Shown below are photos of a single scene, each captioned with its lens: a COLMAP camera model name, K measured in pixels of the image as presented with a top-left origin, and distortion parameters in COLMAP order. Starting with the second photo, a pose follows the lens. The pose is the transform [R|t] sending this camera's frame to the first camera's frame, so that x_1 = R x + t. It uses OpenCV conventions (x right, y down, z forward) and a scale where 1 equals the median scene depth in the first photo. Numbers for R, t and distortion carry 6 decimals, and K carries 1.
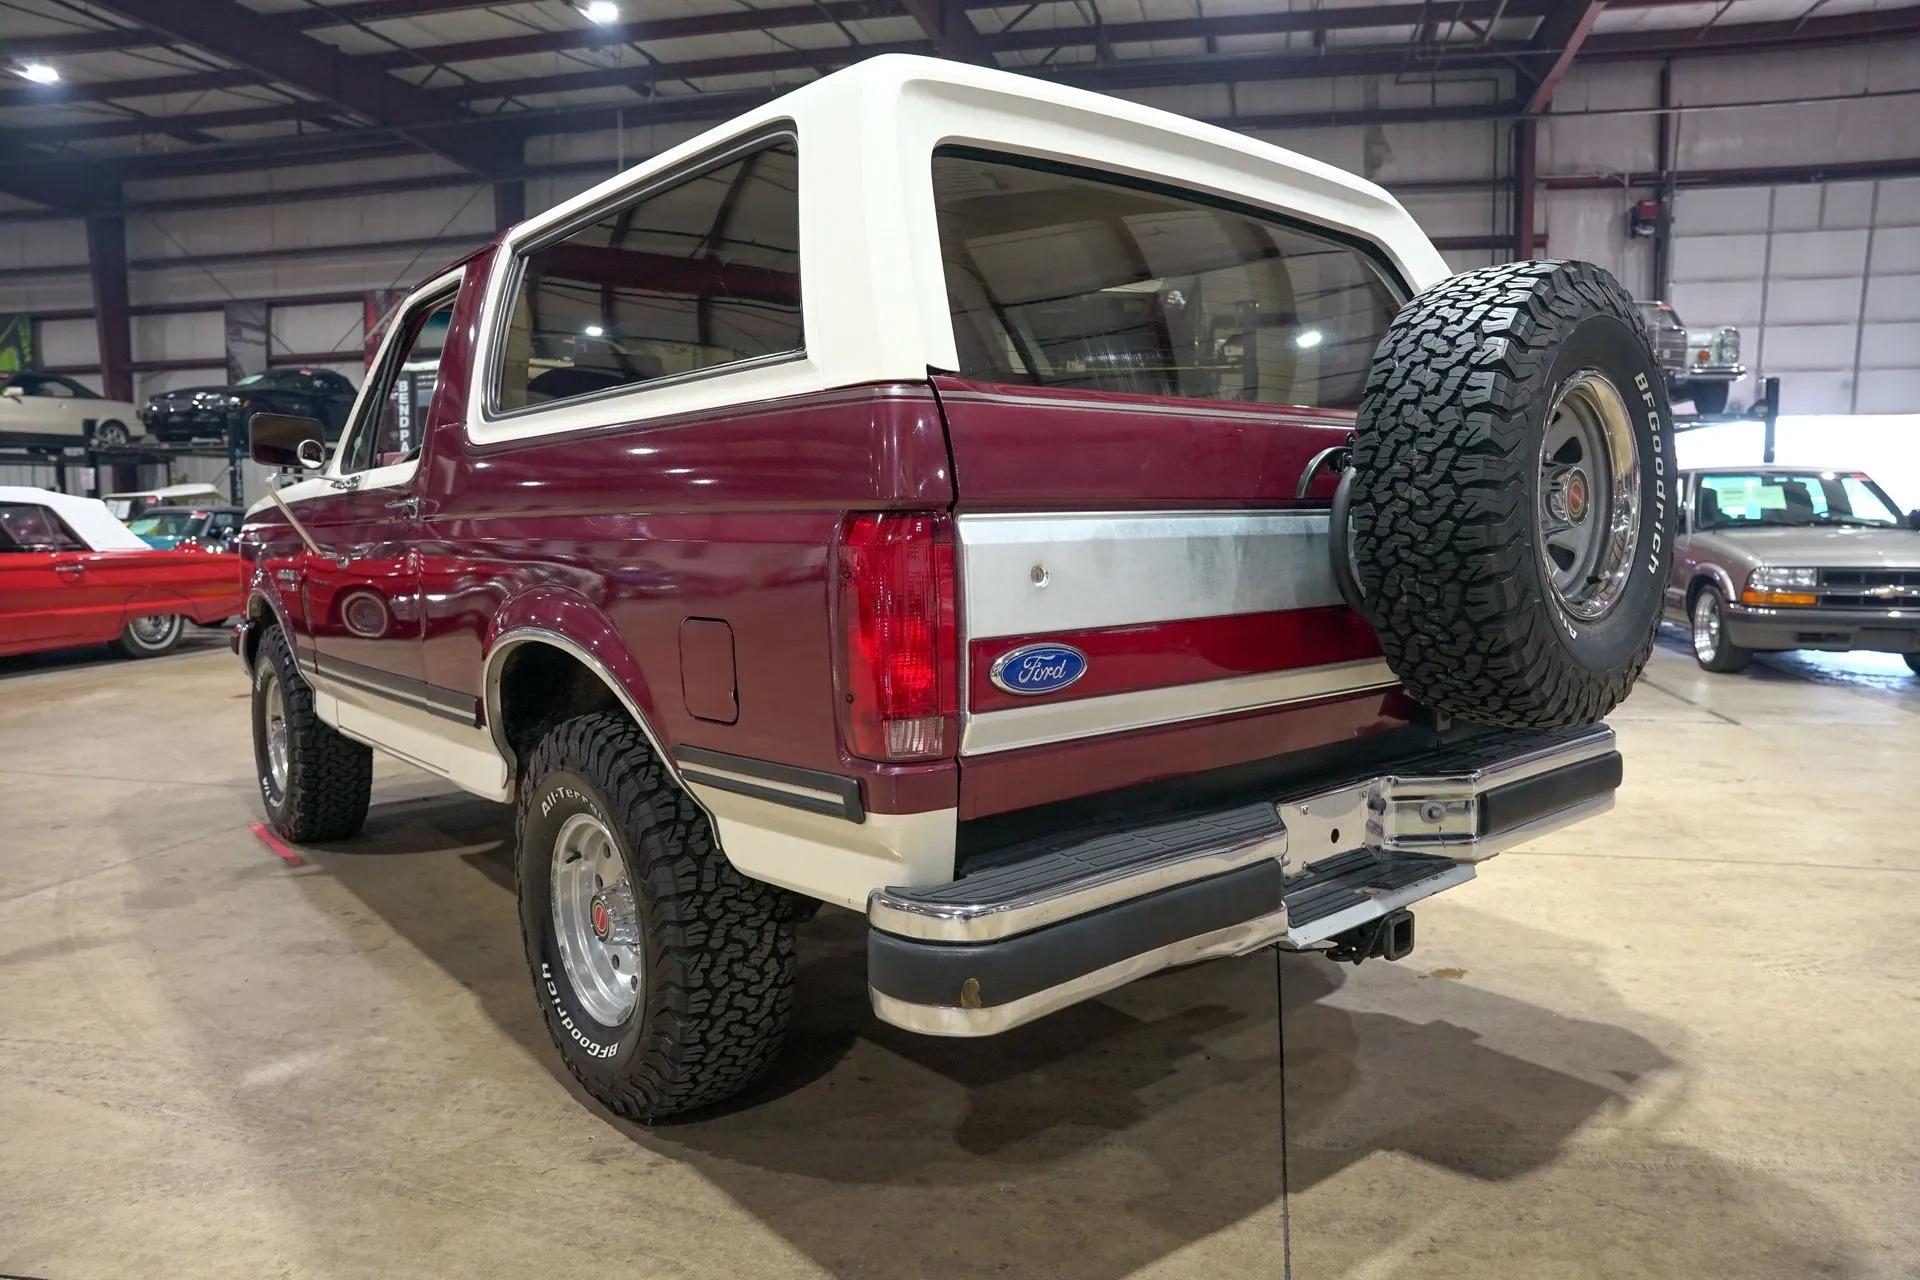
lens RADIAL K [[1317.6, 0, 957.1], [0, 1317.6, 634.6], [0, 0, 1]] dist [-0.145642, 0.118320]
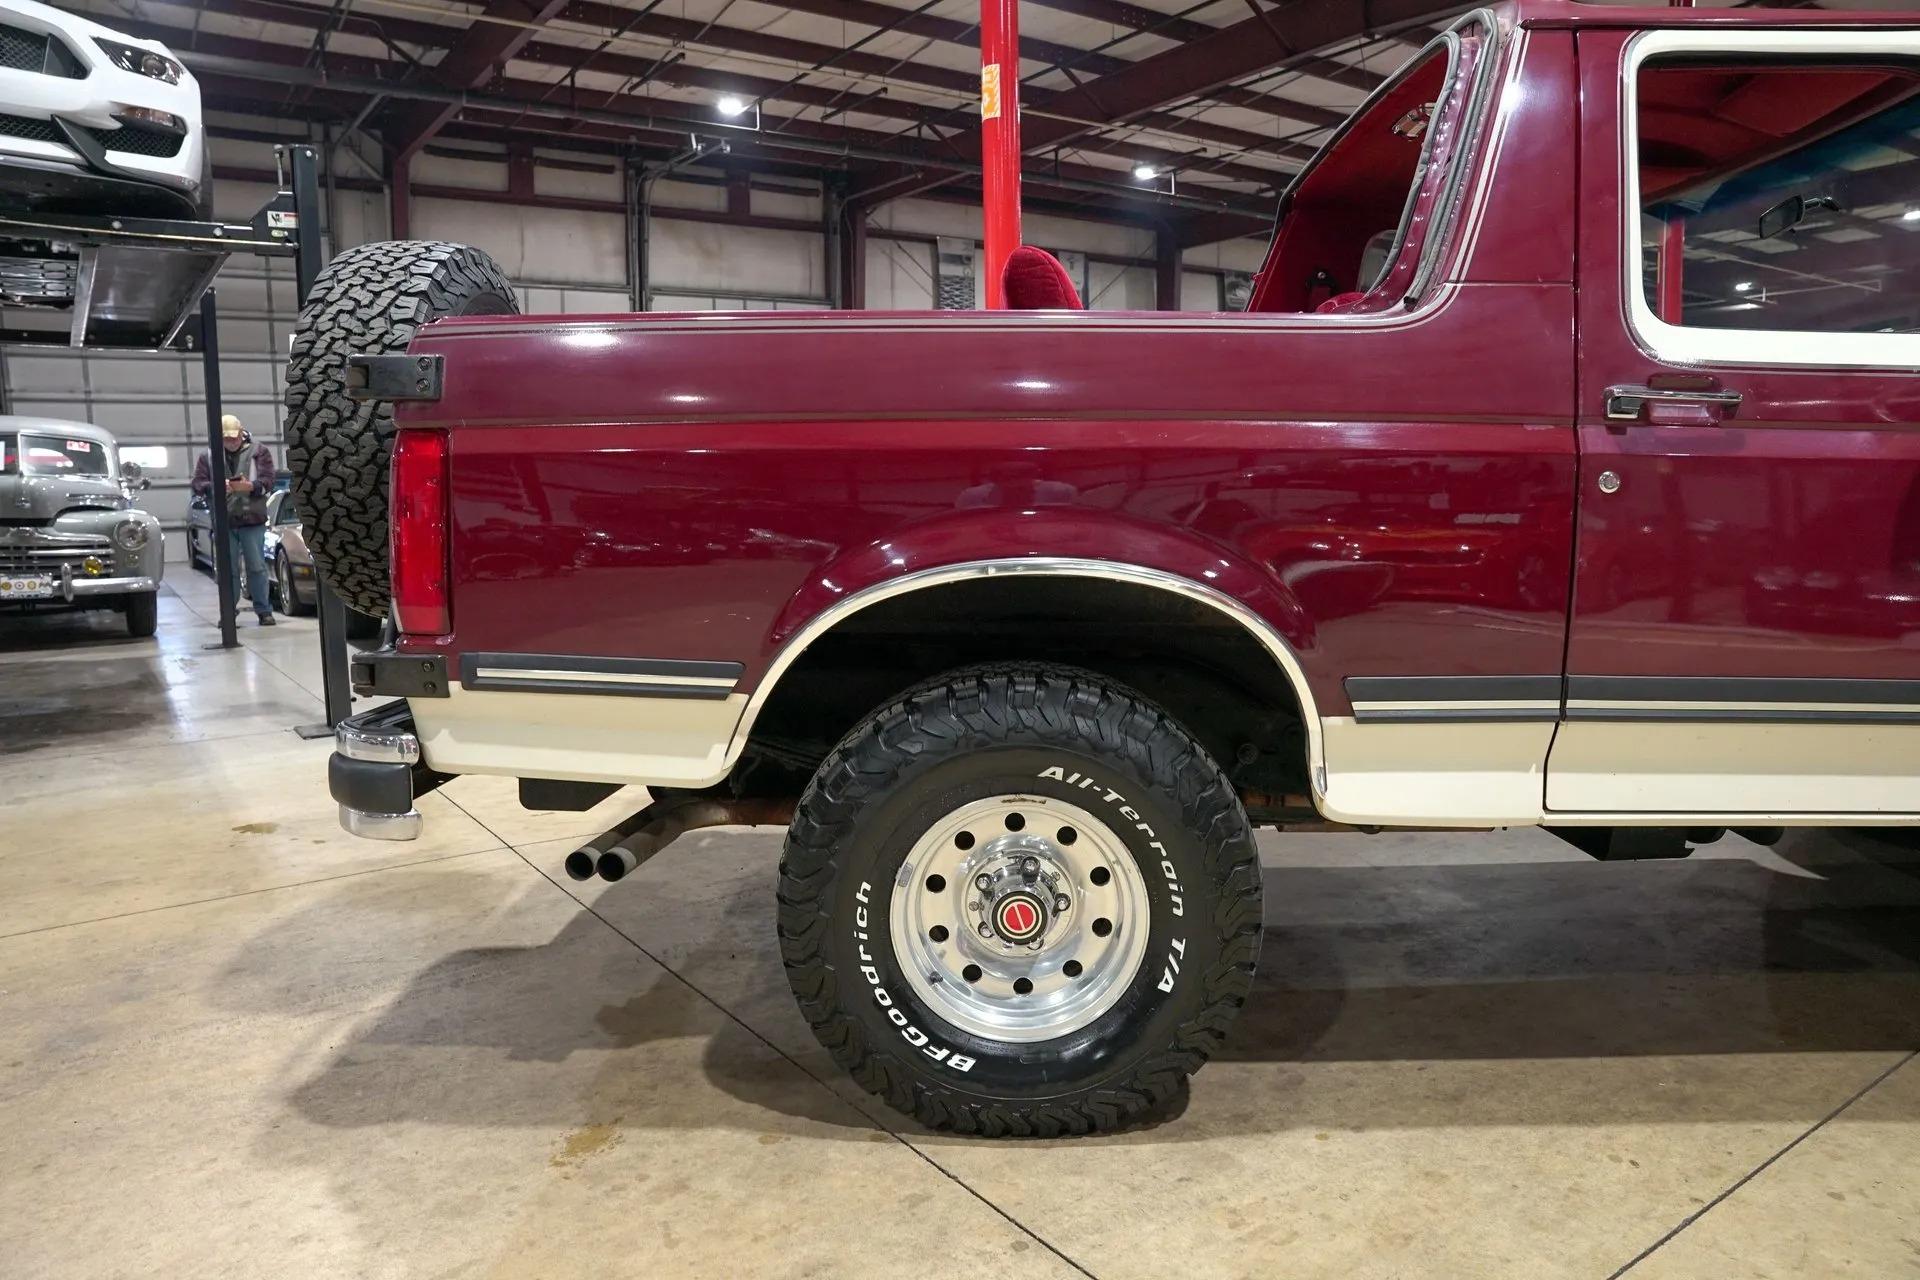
lens RADIAL K [[1316.1, 0, 963.9], [0, 1316.1, 634.5], [0, 0, 1]] dist [-0.142930, 0.113536]
pose [[-0.659052, 0.105131, -0.744713, 0.931965], [-0.056116, 0.980548, 0.188085, -0.165698], [0.750001, 0.165748, -0.640333, 1.972406]]
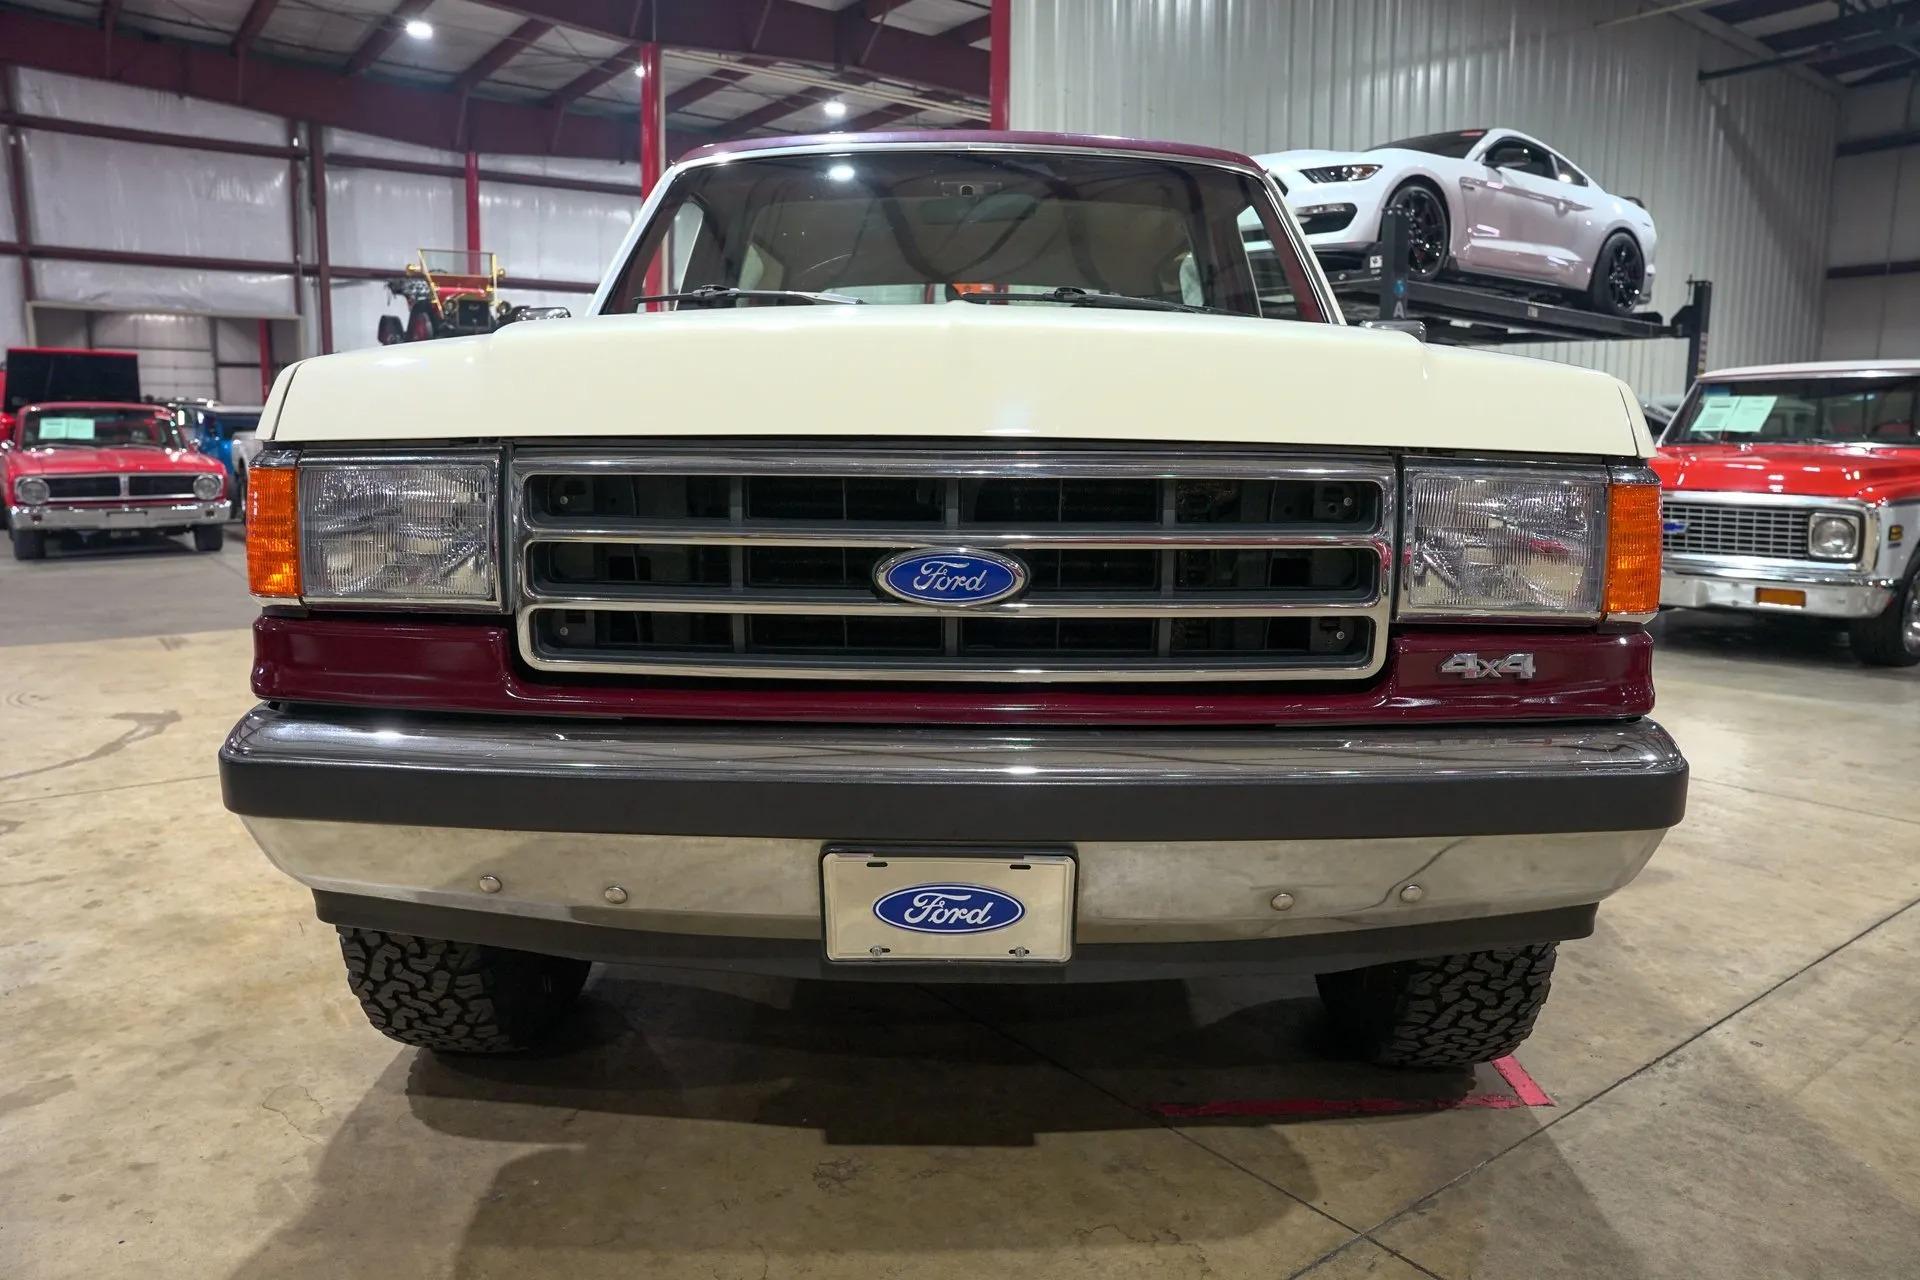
lens RADIAL K [[1316.1, 0, 963.9], [0, 1316.1, 634.5], [0, 0, 1]] dist [-0.142930, 0.113536]
pose [[-0.764118, -0.097348, 0.637688, -1.284616], [0.055676, 0.974906, 0.215542, -0.233426], [-0.642669, 0.200204, -0.739524, 2.751958]]
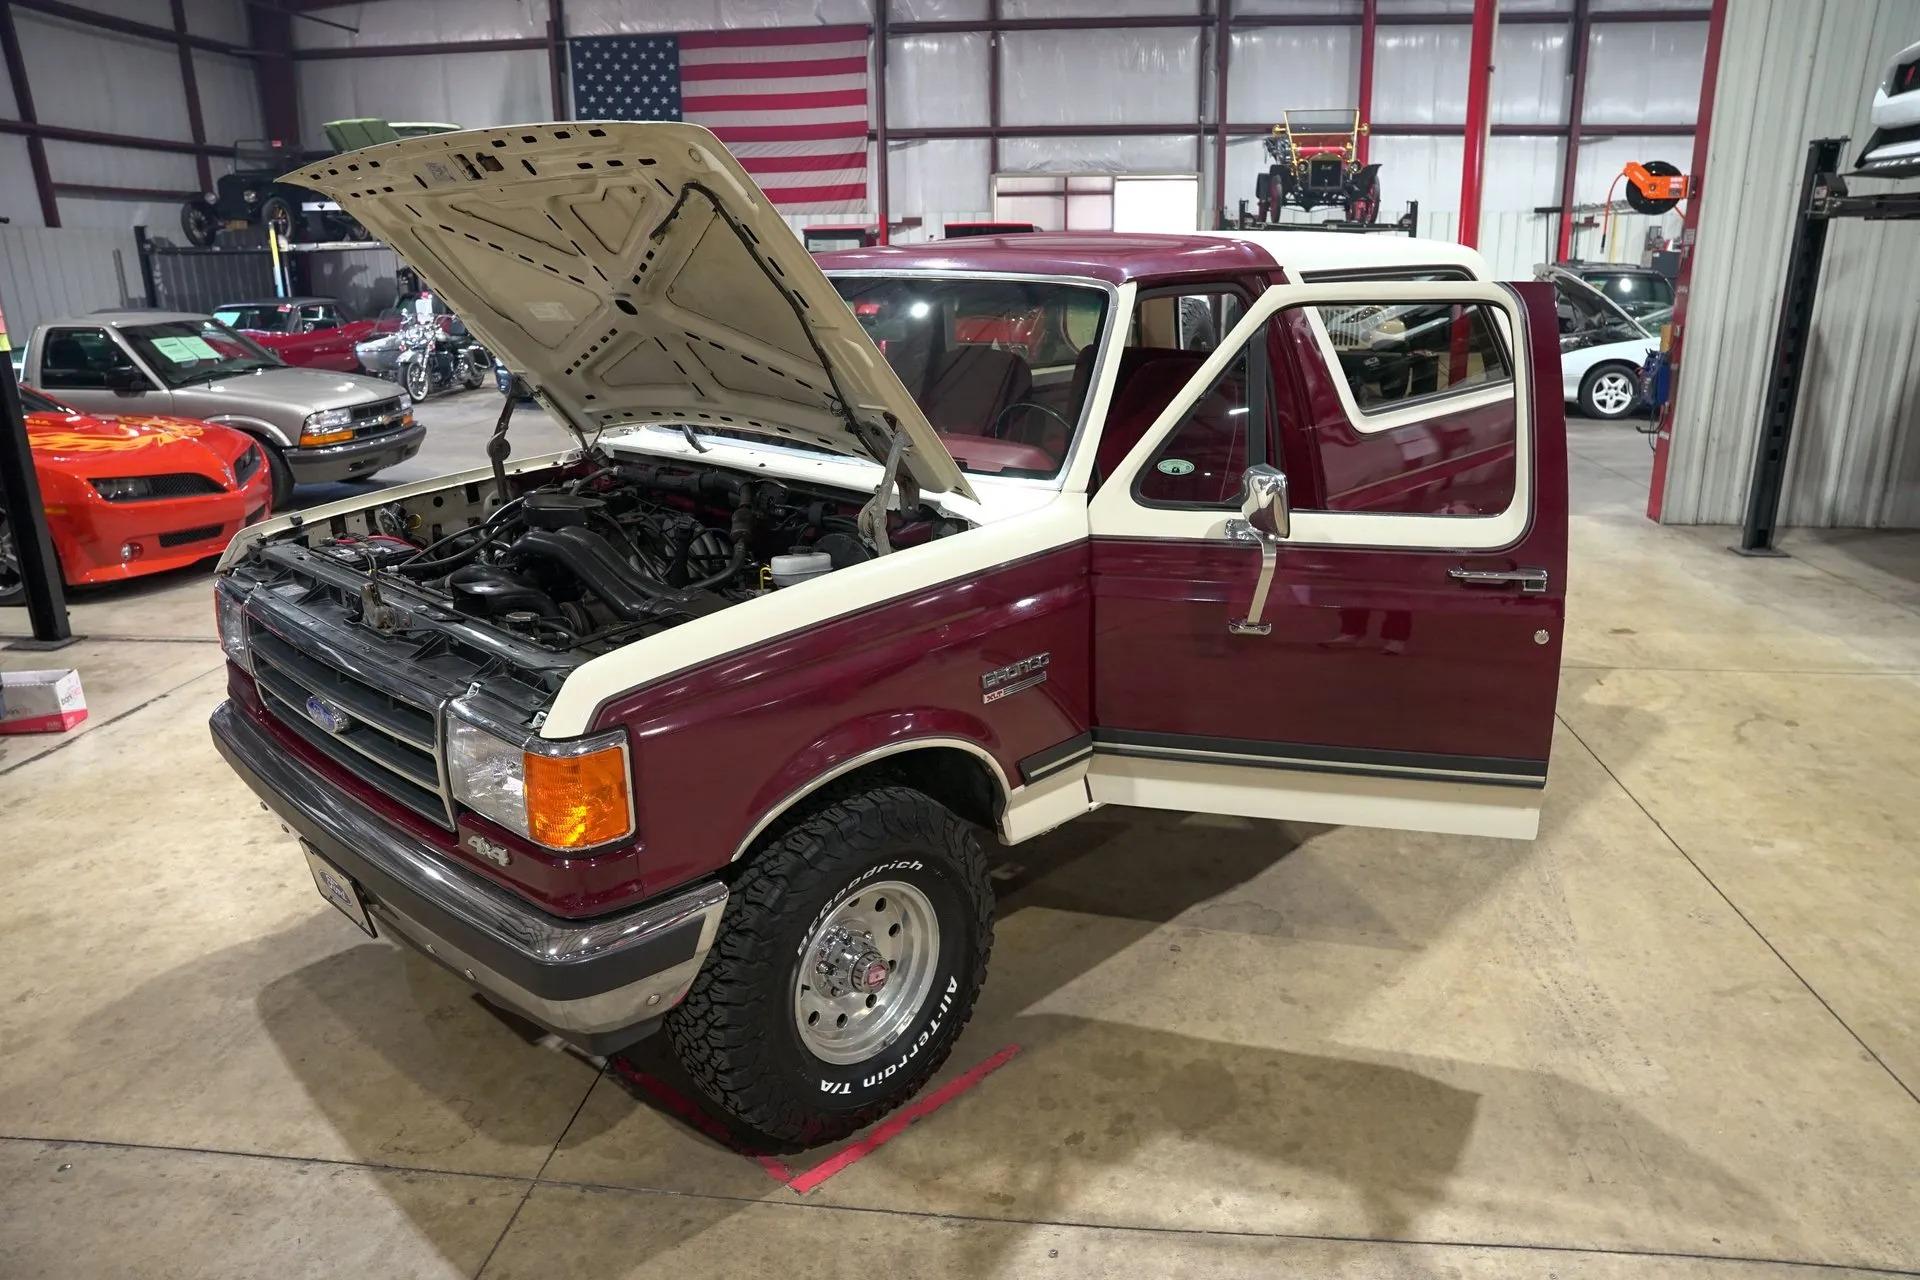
lens RADIAL K [[1319.1, 0, 966.8], [0, 1319.1, 631.1], [0, 0, 1]] dist [-0.144122, 0.116708]
pose [[-0.116695, -0.278029, 0.953458, -1.987655], [0.106689, 0.950953, 0.290356, -0.463037], [-0.987421, 0.135607, -0.081309, 1.807651]]
